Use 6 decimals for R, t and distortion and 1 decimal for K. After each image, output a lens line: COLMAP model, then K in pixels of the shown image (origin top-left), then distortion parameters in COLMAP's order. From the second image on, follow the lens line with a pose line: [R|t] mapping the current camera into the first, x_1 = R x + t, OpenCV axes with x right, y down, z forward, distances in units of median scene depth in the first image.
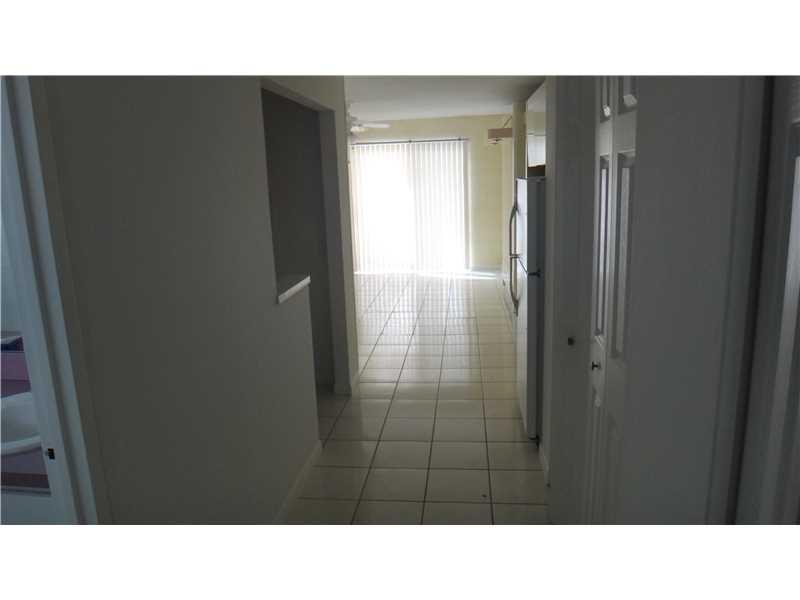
lens RADIAL K [[612.9, 0, 400.0], [0, 612.9, 300.0], [0, 0, 1]] dist [0.007522, 0.000025]
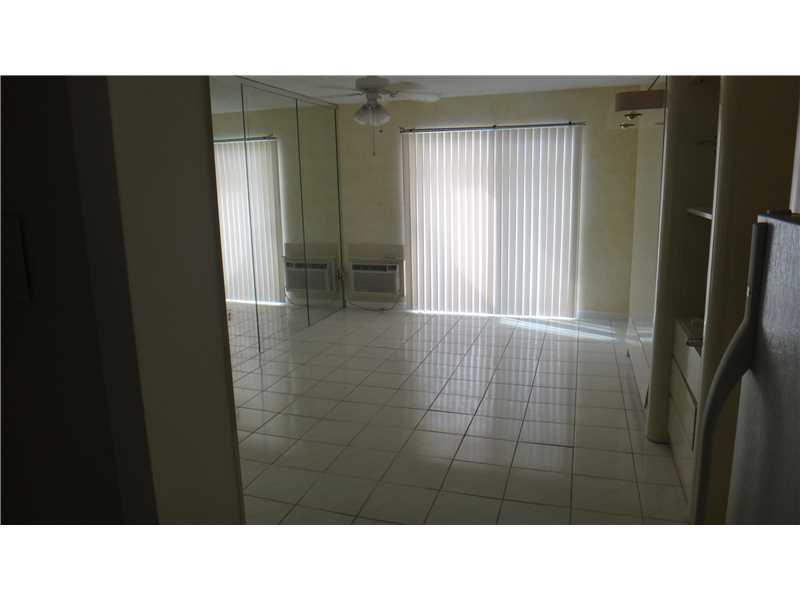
lens RADIAL K [[580.7, 0, 400.0], [0, 580.7, 300.0], [0, 0, 1]] dist [-0.004677, -0.001030]
pose [[0.984139, 0.053530, -0.169130, 0.031919], [-0.052845, 0.998566, 0.008550, -0.065558], [0.169345, 0.000523, 0.985557, 0.343092]]
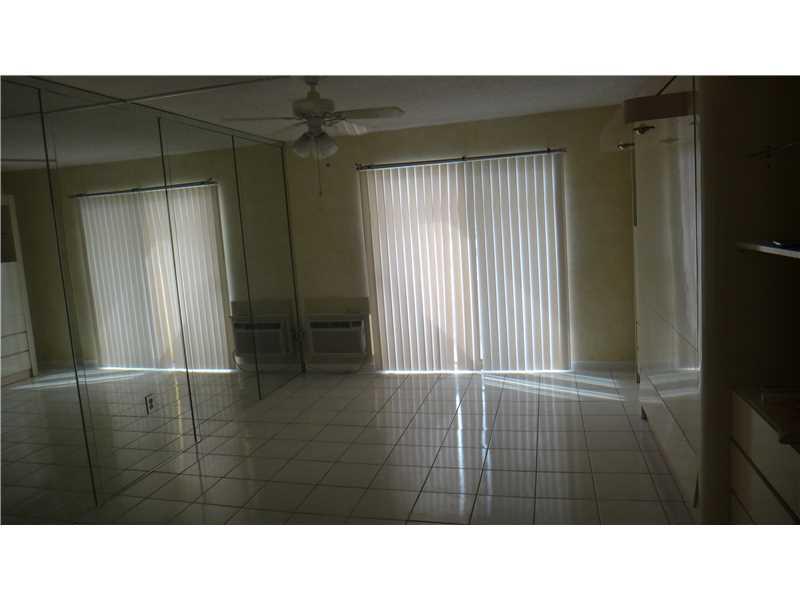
lens RADIAL K [[612.9, 0, 400.0], [0, 612.9, 300.0], [0, 0, 1]] dist [0.007522, 0.000025]
pose [[0.992350, -0.014854, -0.122556, 0.025732], [0.007075, 0.997947, -0.063660, -0.082503], [0.123250, 0.062306, 0.990418, 0.405752]]
